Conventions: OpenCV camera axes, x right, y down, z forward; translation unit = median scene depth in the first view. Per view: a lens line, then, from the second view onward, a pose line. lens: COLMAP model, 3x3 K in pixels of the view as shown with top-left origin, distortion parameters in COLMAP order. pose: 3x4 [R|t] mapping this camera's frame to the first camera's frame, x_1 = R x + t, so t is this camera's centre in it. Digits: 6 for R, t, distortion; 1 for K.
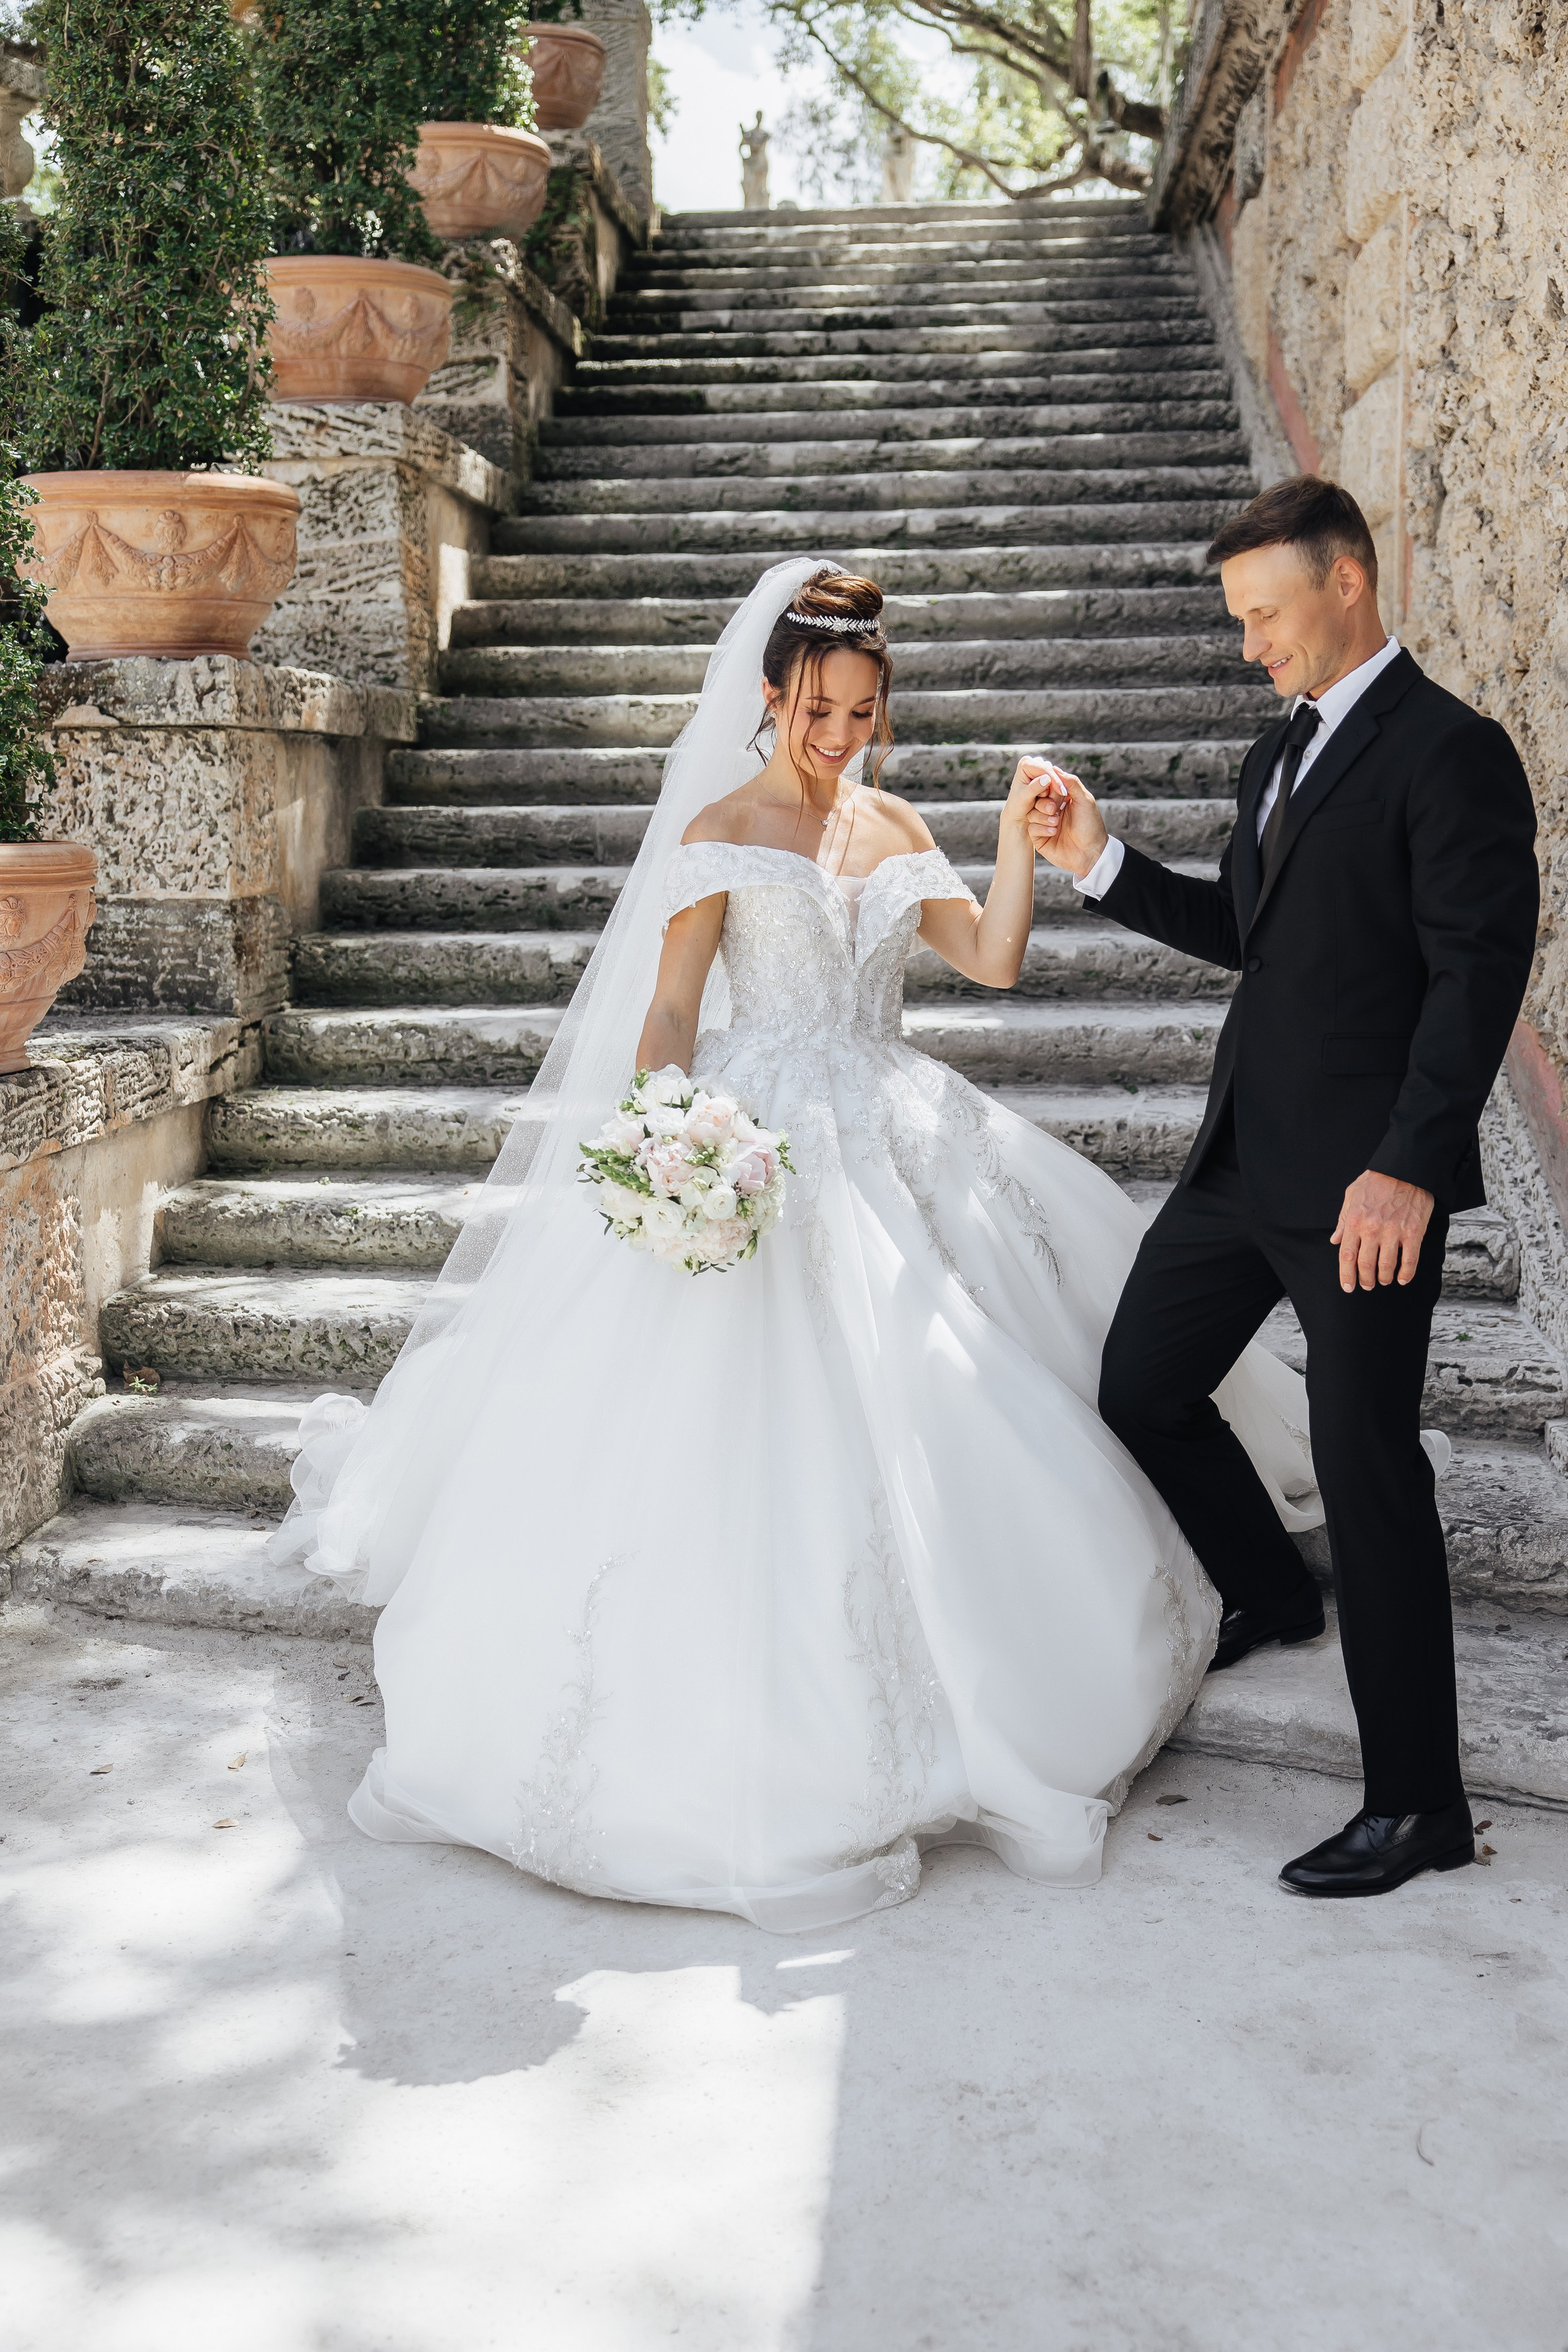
lens RADIAL K [[2773.3, 0, 748.2], [0, 2773.3, 1235.3], [0, 0, 1]] dist [0.024127, -0.015097]
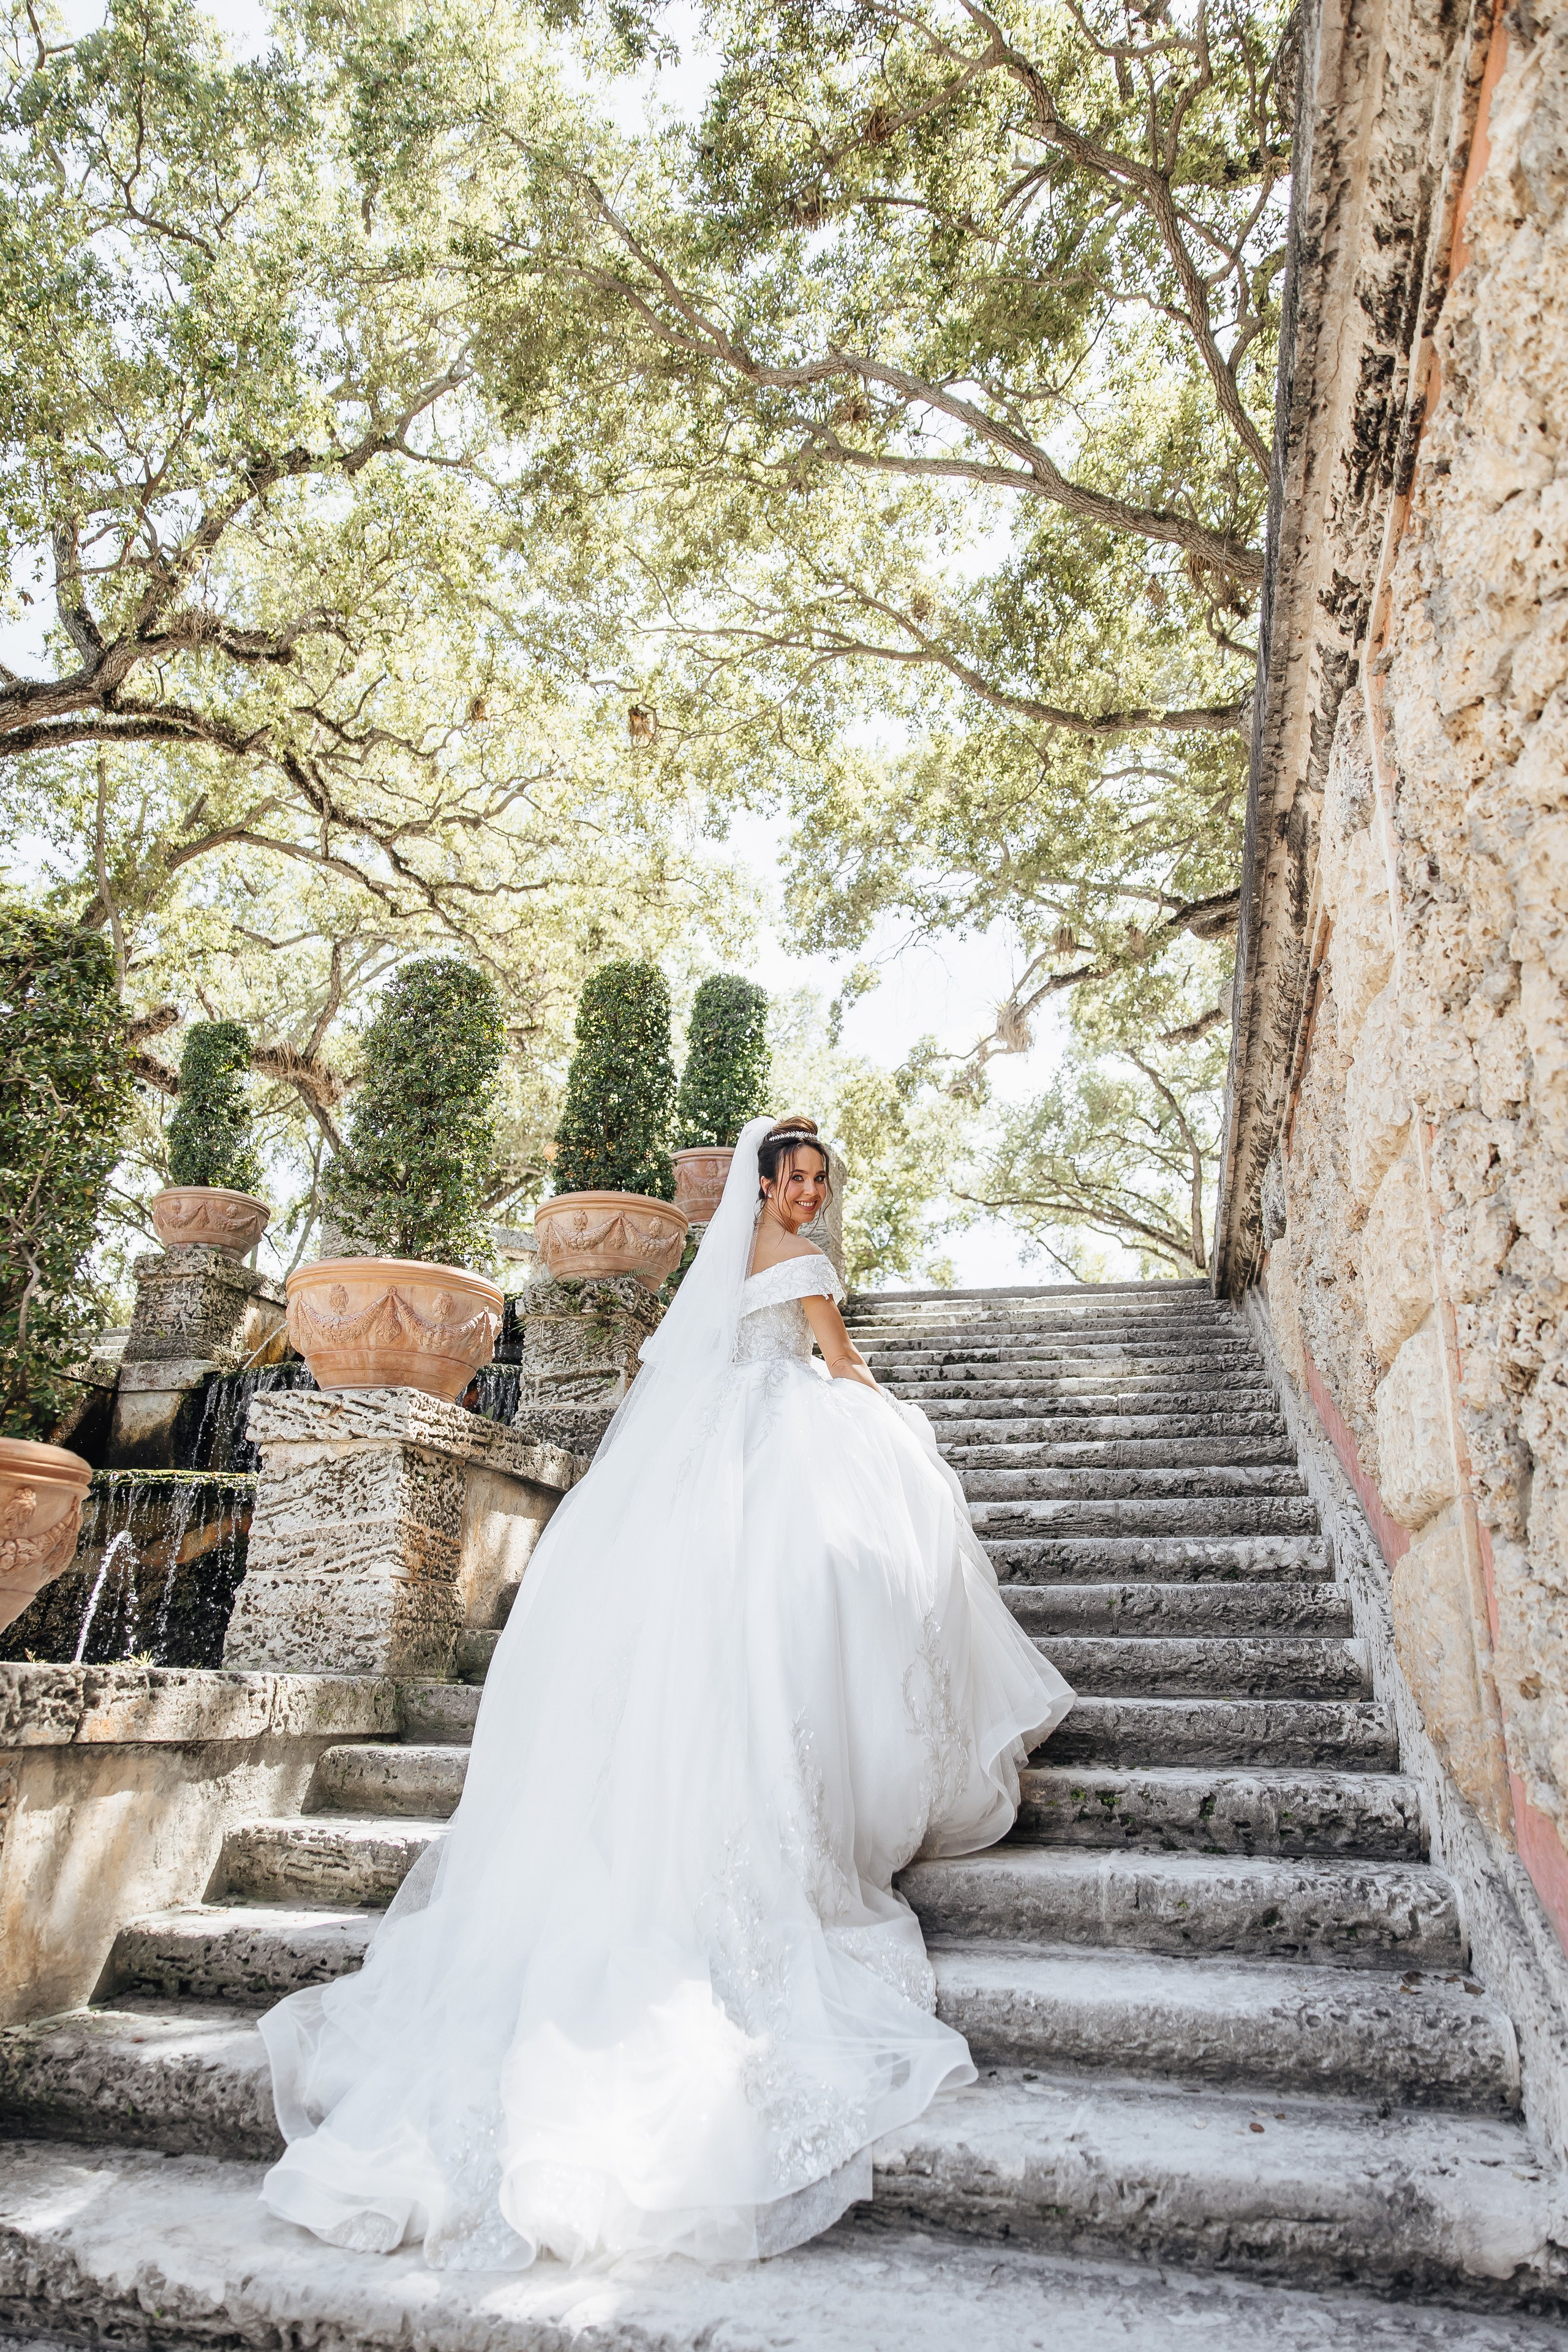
lens RADIAL K [[1587.4, 0, 784.0], [0, 1587.4, 1176.0], [0, 0, 1]] dist [0.000346, 0.000253]
pose [[0.987064, -0.021012, -0.158946, 0.104867], [-0.053019, 0.892823, -0.447276, -0.115503], [0.151308, 0.449917, 0.880159, 0.473263]]
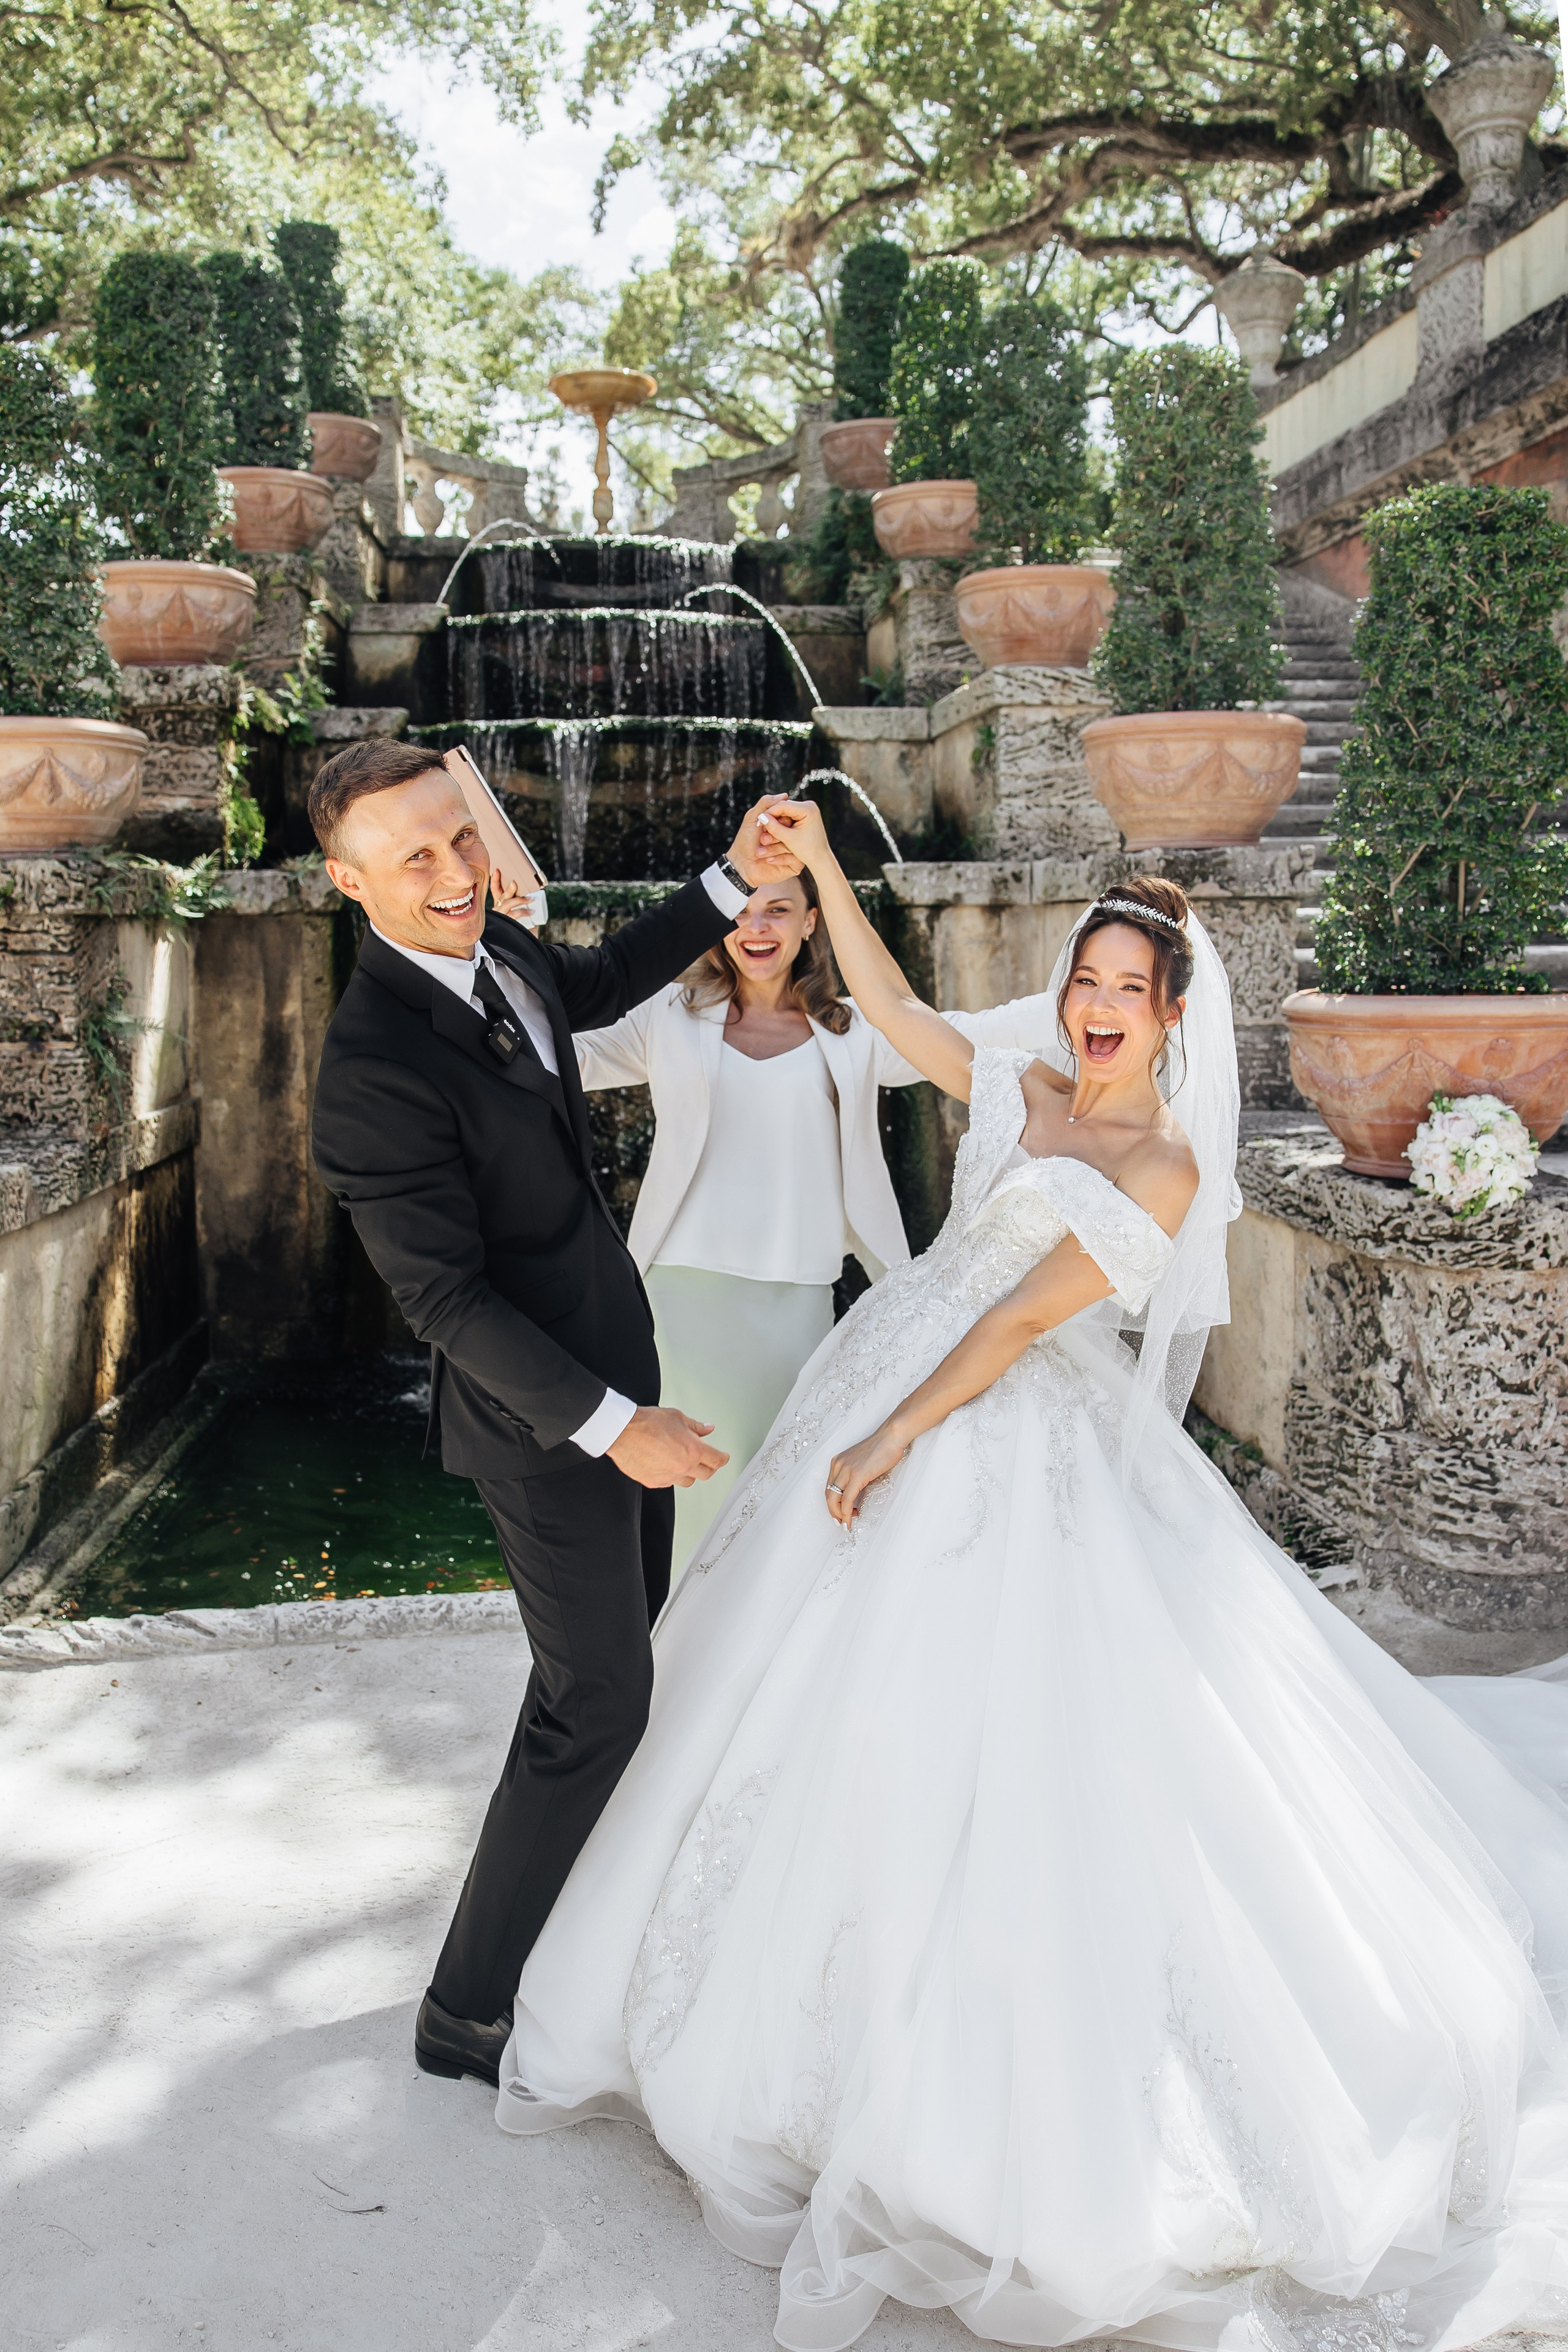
lens RADIAL K [[1811.3, 0, 778.7], [0, 1811.3, 1073.2], [0, 0, 1]] dist [-0.061750, 0.082010]
pose [[0.976853, -0.024681, 0.212483, -0.494427], [0.041048, 0.996490, -0.072962, -0.035132], [-0.209937, 0.079995, 0.974437, 0.162824]]
